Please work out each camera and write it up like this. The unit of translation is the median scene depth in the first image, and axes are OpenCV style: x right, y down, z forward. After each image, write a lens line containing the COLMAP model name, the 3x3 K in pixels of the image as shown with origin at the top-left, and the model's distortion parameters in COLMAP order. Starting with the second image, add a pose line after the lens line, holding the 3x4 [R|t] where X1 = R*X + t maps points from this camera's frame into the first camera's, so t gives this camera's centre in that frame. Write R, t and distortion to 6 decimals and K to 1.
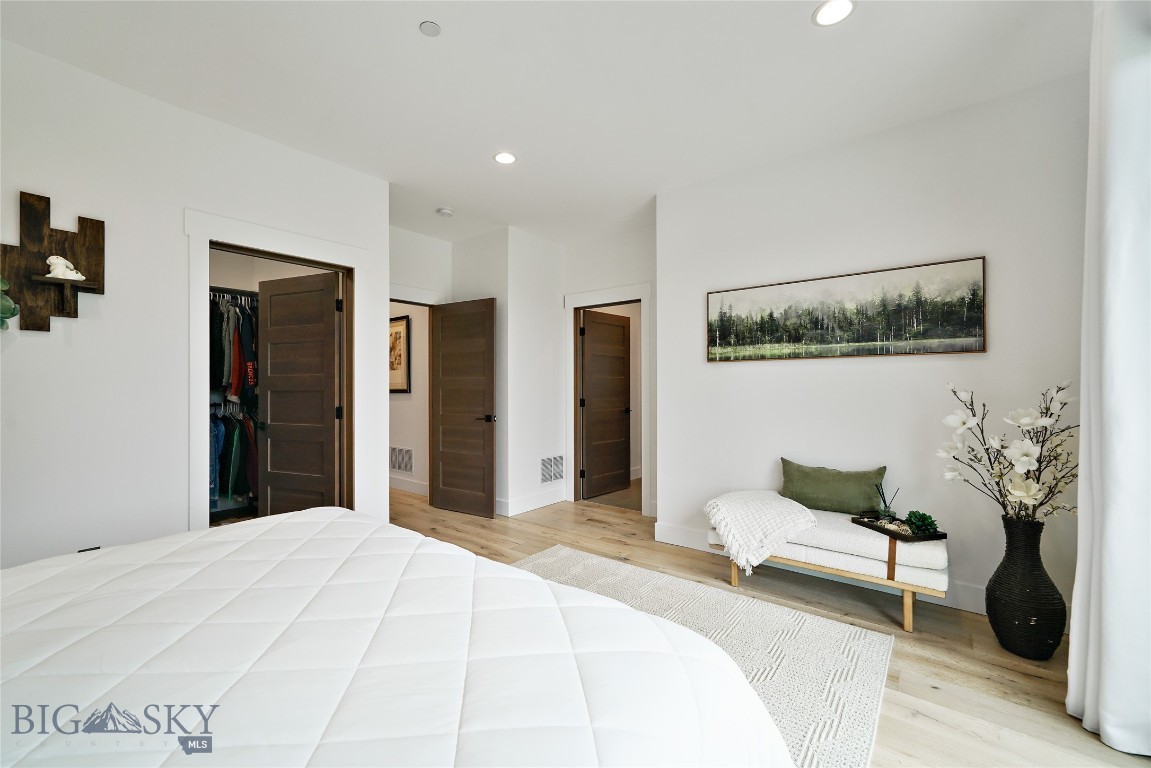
lens RADIAL K [[468.2, 0, 572.9], [0, 468.2, 380.5], [0, 0, 1]] dist [-0.000084, -0.000029]
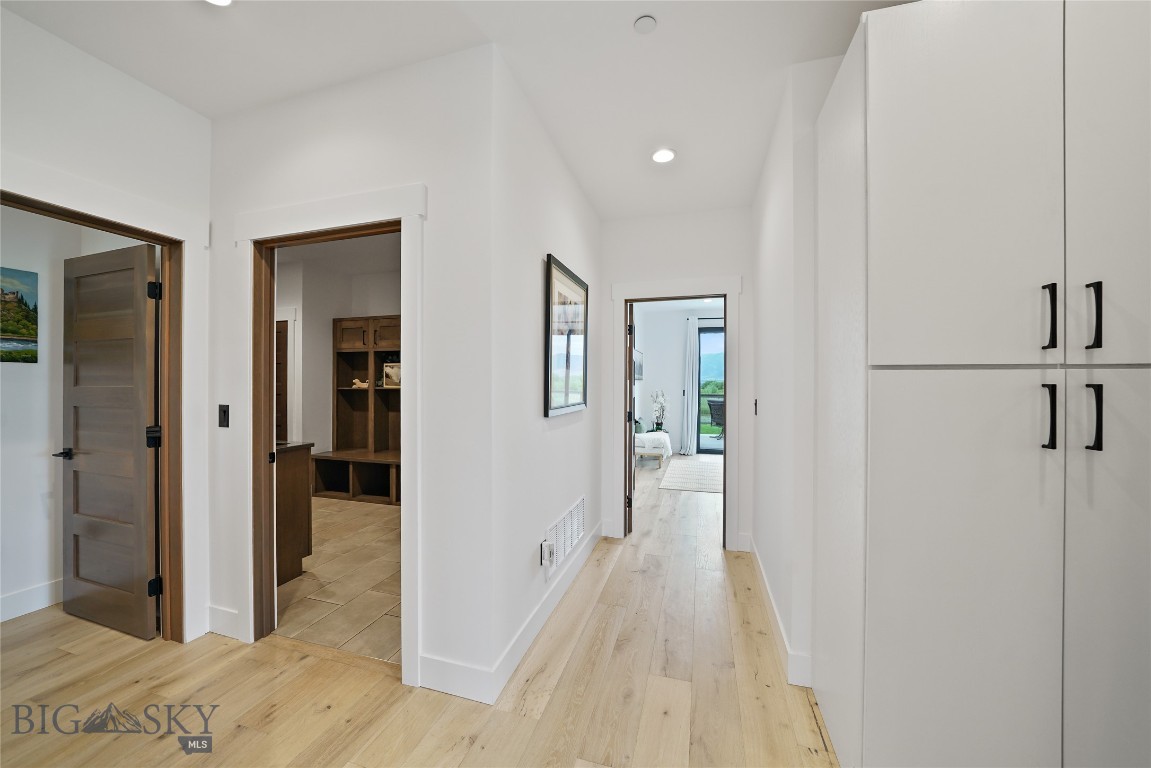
lens RADIAL K [[418.7, 0, 569.7], [0, 418.7, 387.6], [0, 0, 1]] dist [-0.002208, -0.000168]
pose [[-0.356757, -0.000996, 0.934197, -1.482621], [-0.006818, 0.999976, -0.001538, -0.000972], [-0.934172, -0.006918, -0.356755, 2.080780]]
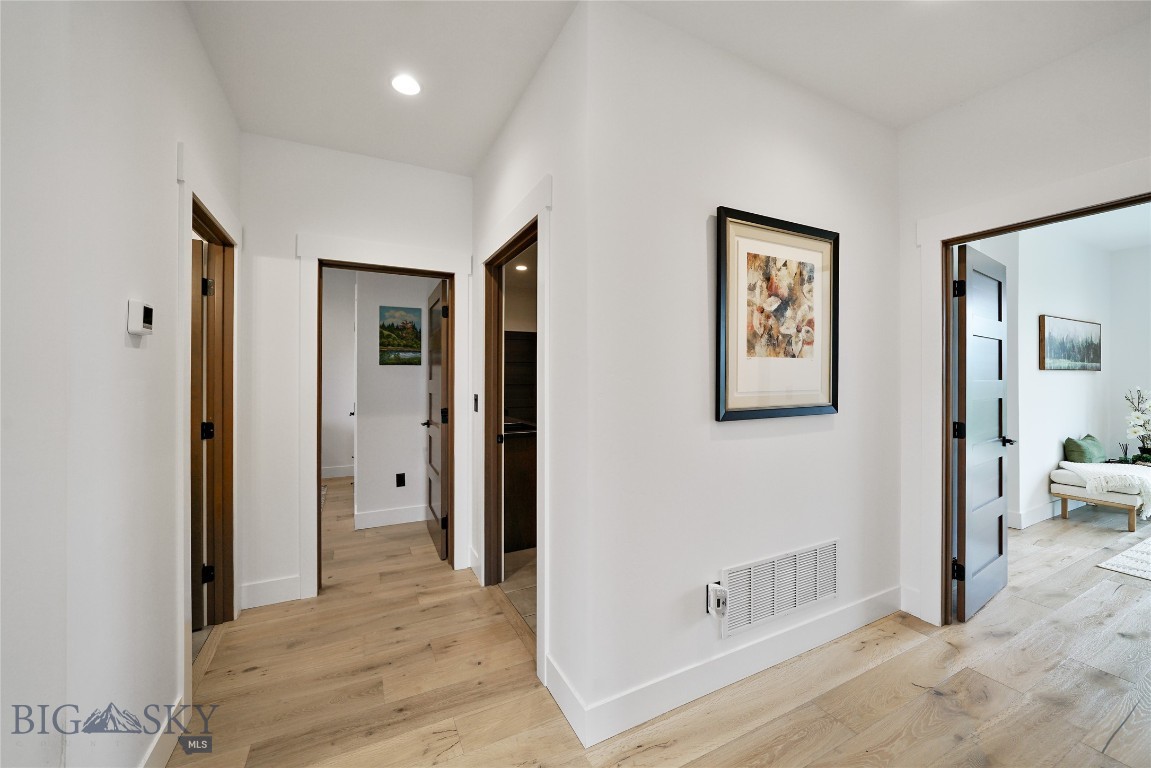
lens RADIAL K [[437.7, 0, 581.3], [0, 437.7, 376.9], [0, 0, 1]] dist [-0.001103, 0.000305]
pose [[0.413881, 0.008072, 0.910295, -1.393898], [-0.009313, 0.999946, -0.004633, -0.004227], [-0.910283, -0.006561, 0.413934, 1.783878]]
